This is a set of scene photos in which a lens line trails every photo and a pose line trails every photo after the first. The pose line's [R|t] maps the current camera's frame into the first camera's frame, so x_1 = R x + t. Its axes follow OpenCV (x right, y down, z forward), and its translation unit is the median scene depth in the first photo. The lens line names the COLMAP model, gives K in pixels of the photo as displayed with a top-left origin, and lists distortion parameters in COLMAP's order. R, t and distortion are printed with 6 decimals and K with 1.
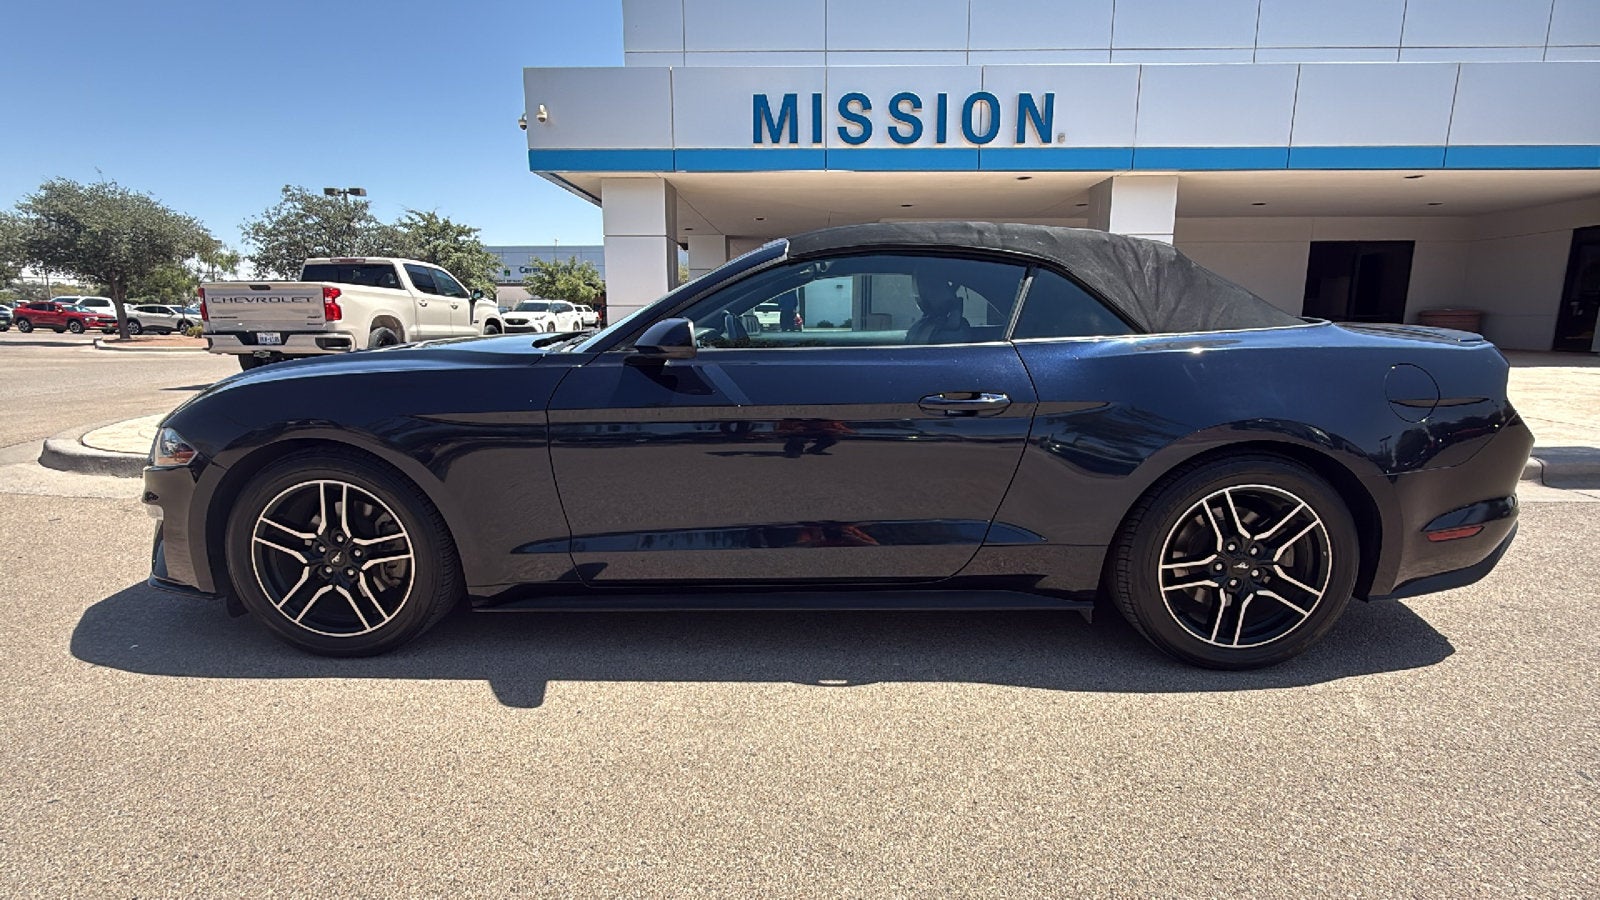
lens RADIAL K [[729.7, 0, 800.0], [0, 729.7, 452.4], [0, 0, 1]] dist [0.002169, -0.000738]
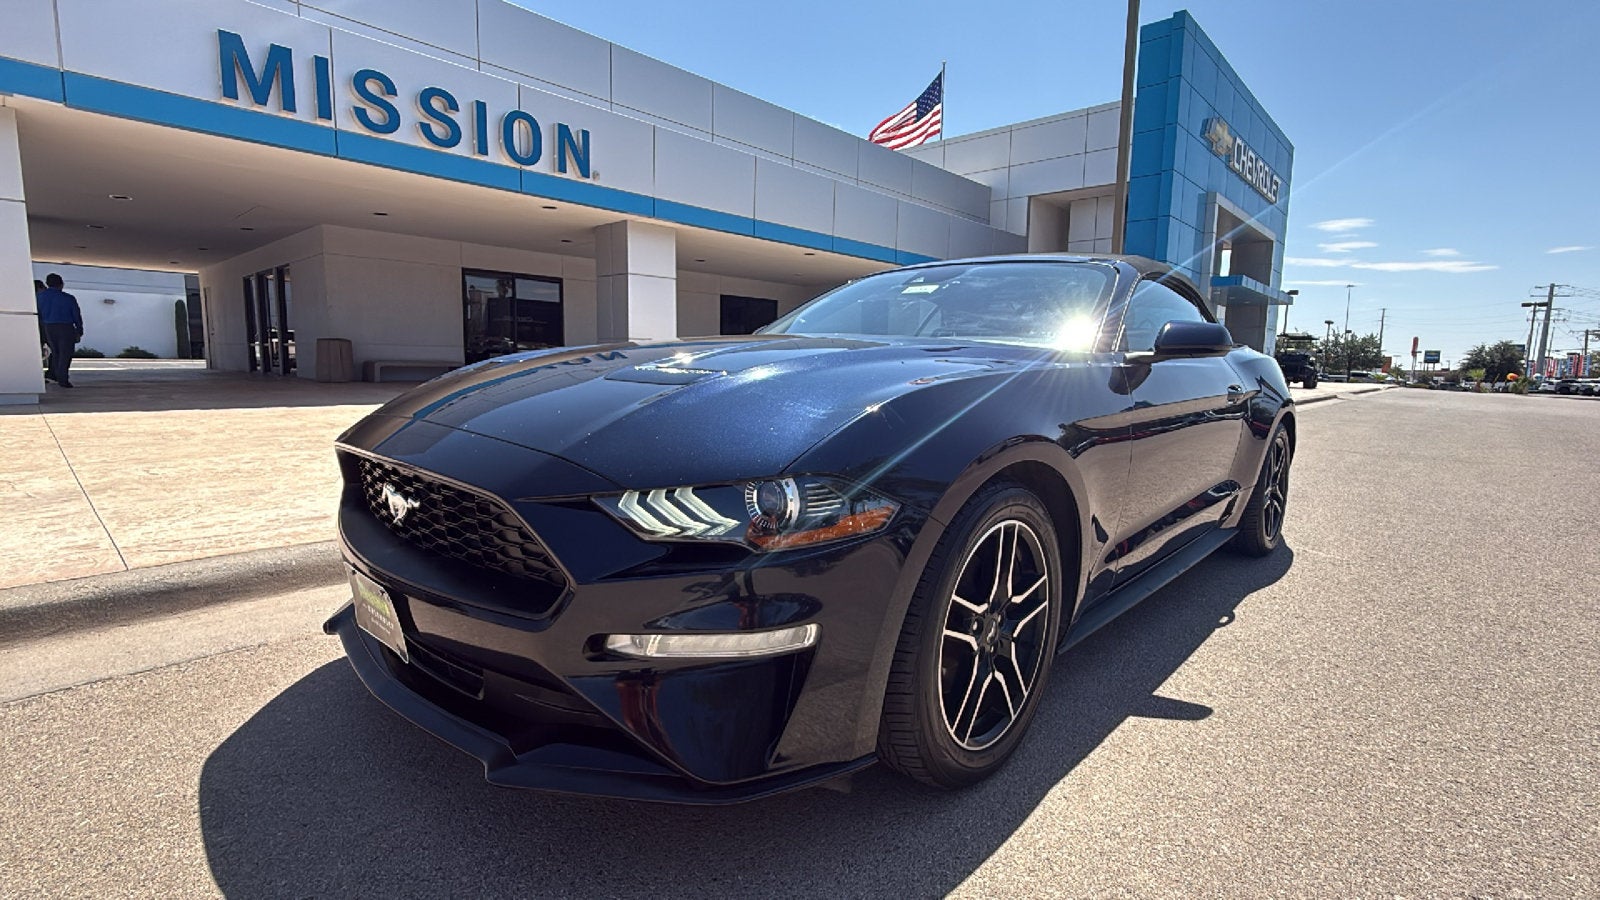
lens RADIAL K [[732.7, 0, 800.2], [0, 732.7, 451.1], [0, 0, 1]] dist [0.001849, -0.000661]
pose [[0.666742, -0.076610, 0.741340, -0.249690], [0.114972, 0.993368, -0.000748, -0.010033], [-0.736367, 0.085732, 0.671129, 0.126486]]
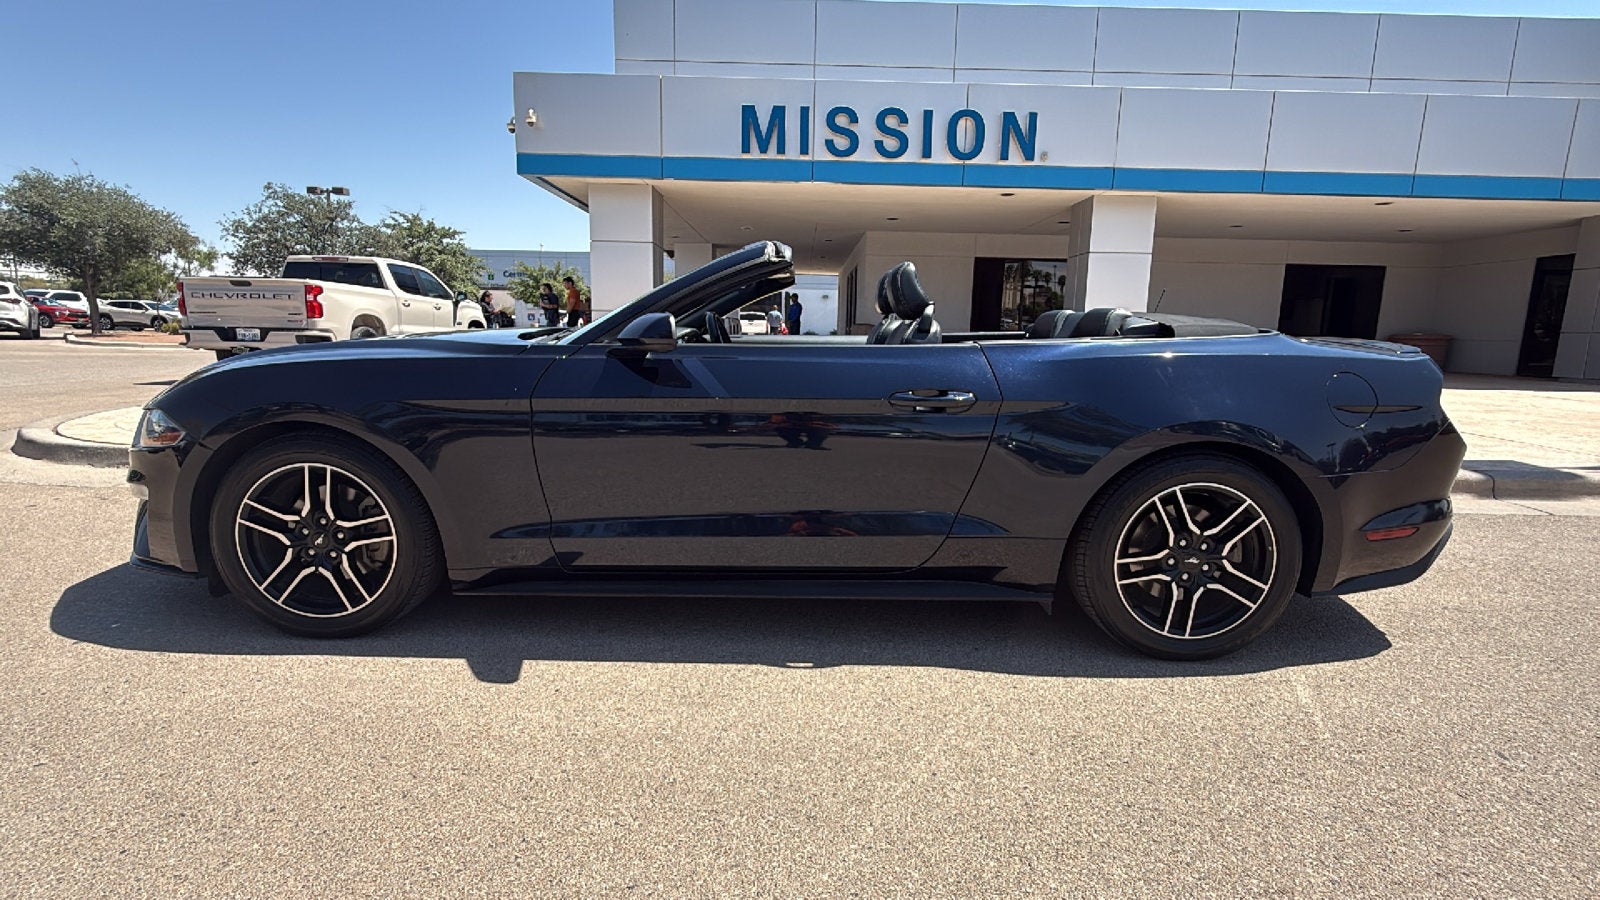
lens RADIAL K [[732.7, 0, 800.2], [0, 732.7, 451.1], [0, 0, 1]] dist [0.001849, -0.000661]
pose [[0.999566, 0.018418, 0.022983, 0.001876], [-0.018019, 0.999686, -0.017412, 0.004818], [-0.023297, 0.016990, 0.999584, -0.008316]]
